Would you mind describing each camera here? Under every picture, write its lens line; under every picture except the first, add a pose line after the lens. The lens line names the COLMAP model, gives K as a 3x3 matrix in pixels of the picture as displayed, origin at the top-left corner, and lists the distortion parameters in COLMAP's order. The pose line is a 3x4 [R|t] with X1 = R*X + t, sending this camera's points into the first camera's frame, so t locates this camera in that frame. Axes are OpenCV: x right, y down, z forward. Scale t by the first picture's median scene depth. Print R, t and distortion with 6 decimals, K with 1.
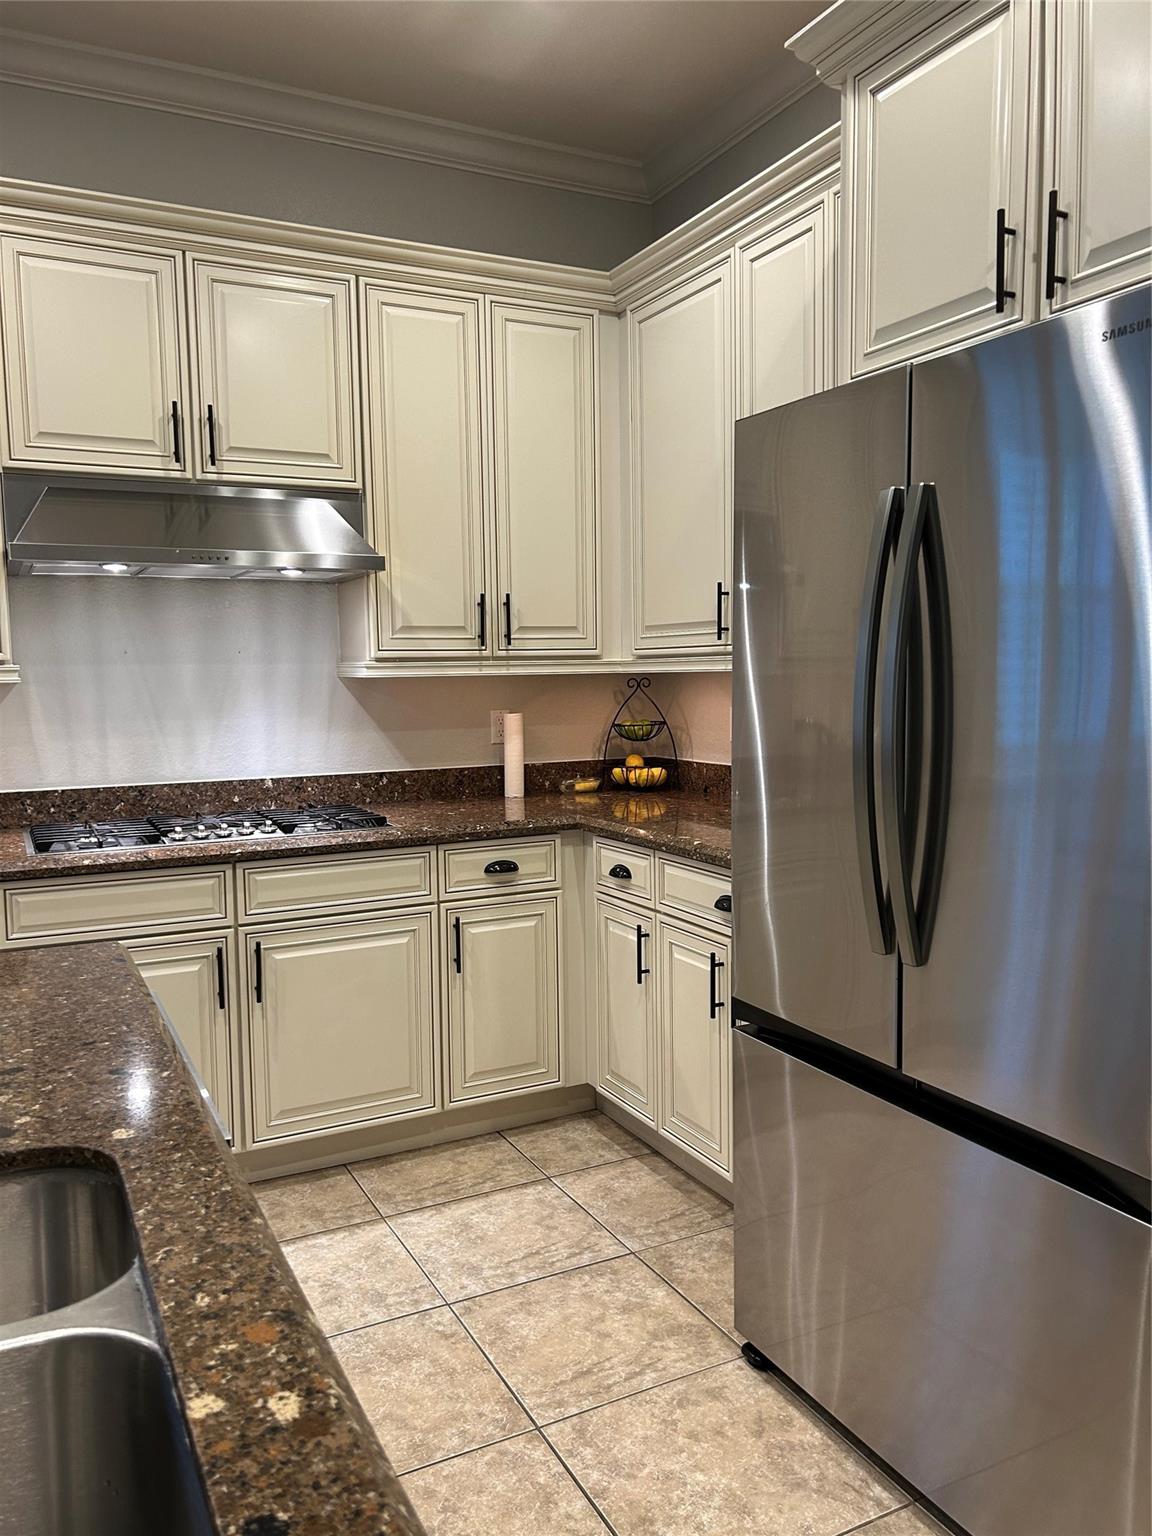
lens RADIAL K [[1144.3, 0, 574.8], [0, 1144.3, 778.5], [0, 0, 1]] dist [0.000455, -0.003368]
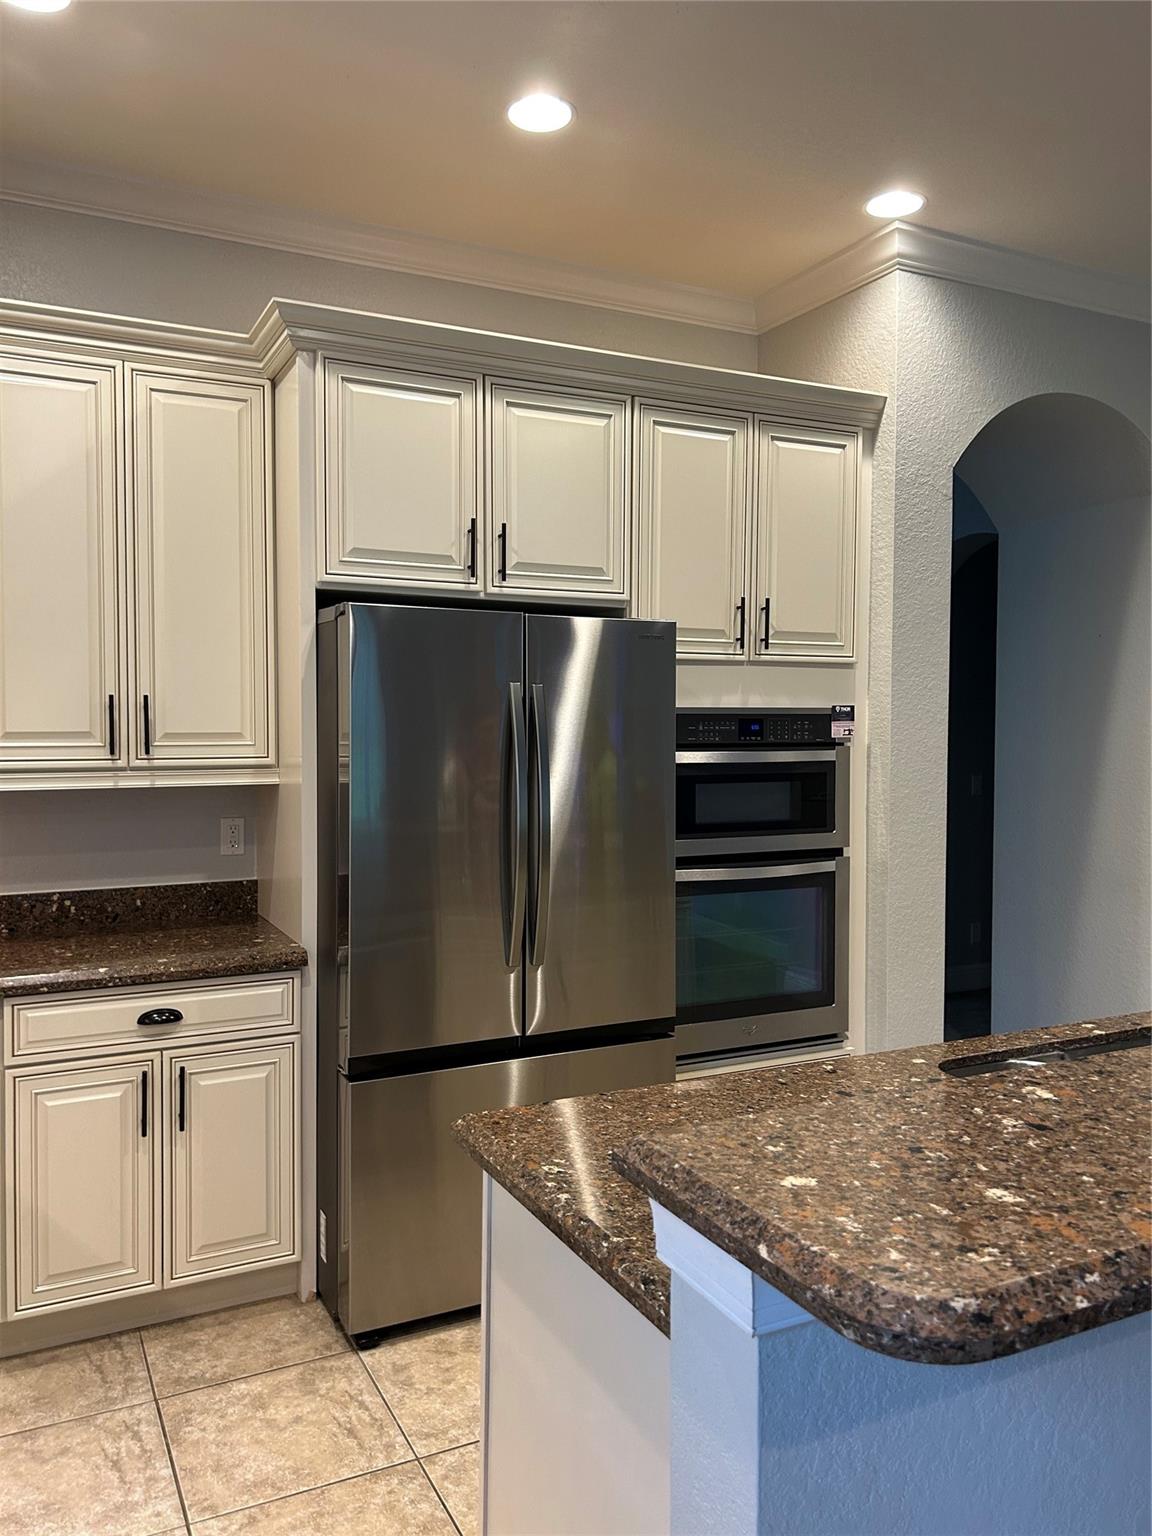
lens RADIAL K [[1160.2, 0, 557.2], [0, 1160.2, 751.7], [0, 0, 1]] dist [0.049228, -0.064166]
pose [[0.010632, -0.009070, 0.999902, -0.760655], [0.085397, 0.996314, 0.008130, -0.091620], [-0.996290, 0.085303, 0.011367, 0.489915]]
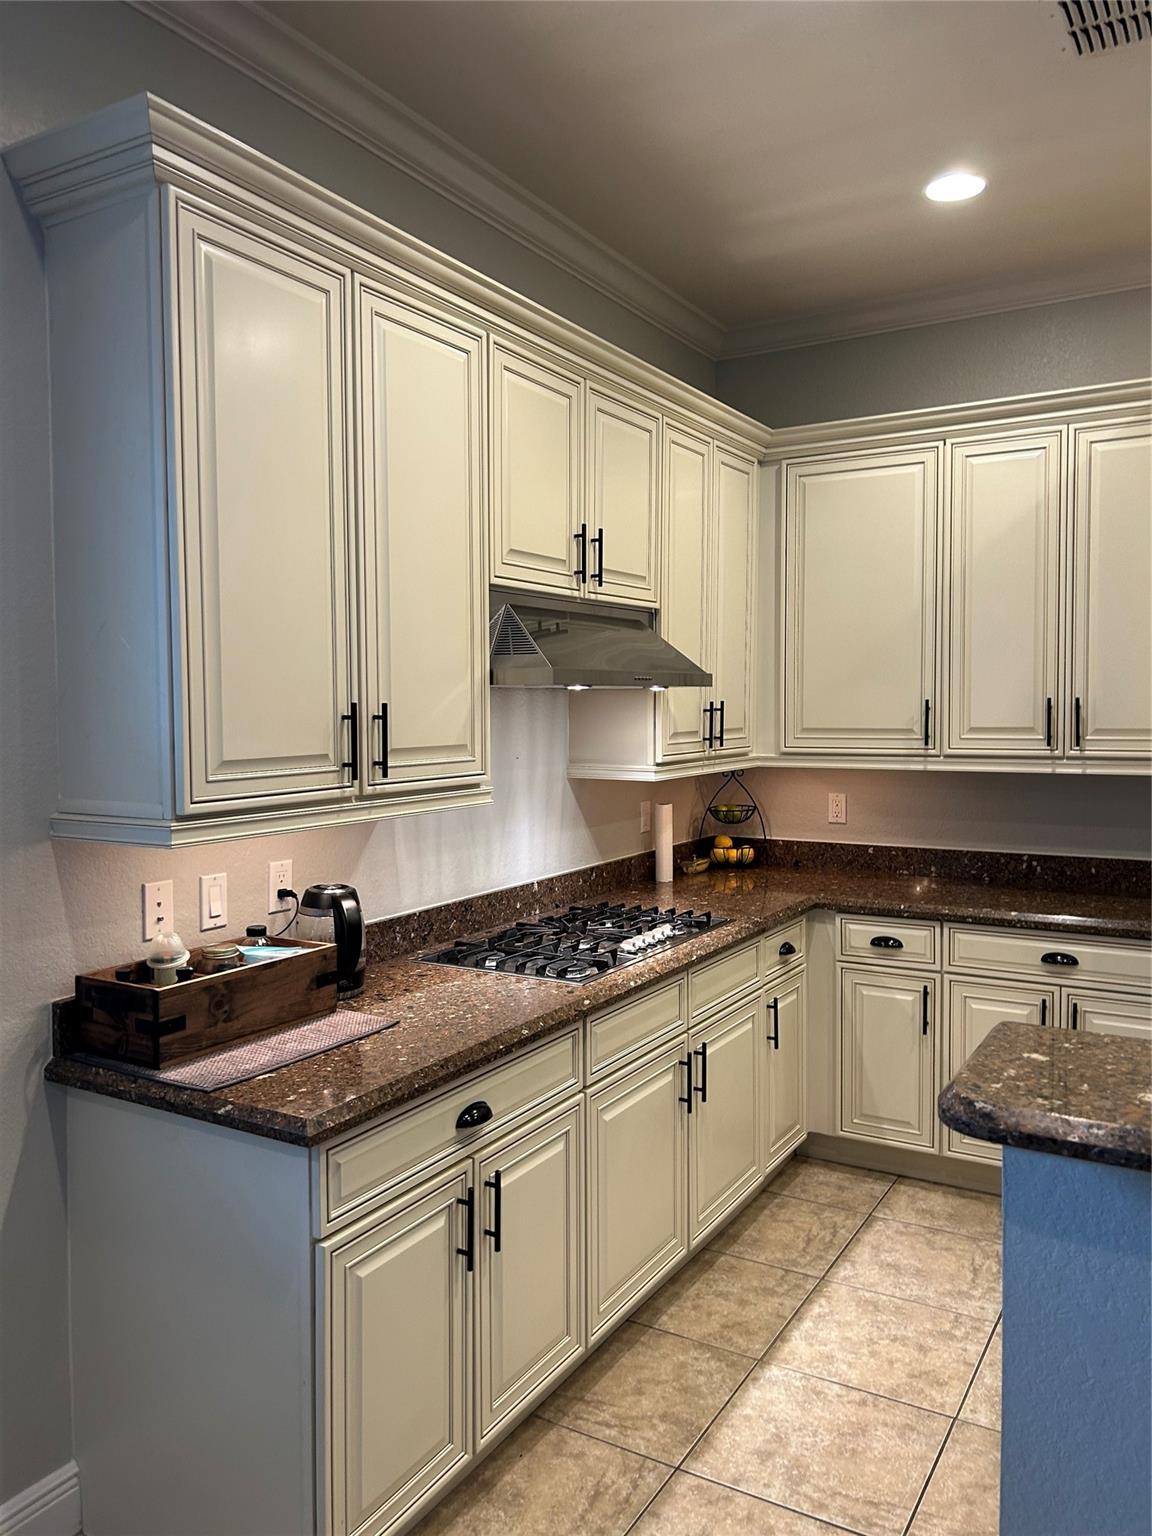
lens RADIAL K [[1160.2, 0, 557.2], [0, 1160.2, 751.7], [0, 0, 1]] dist [0.049228, -0.064166]
pose [[0.848576, -0.011787, 0.528942, -0.858746], [0.038710, 0.998455, -0.039853, -0.079242], [-0.527655, 0.054294, 0.847722, 0.130102]]
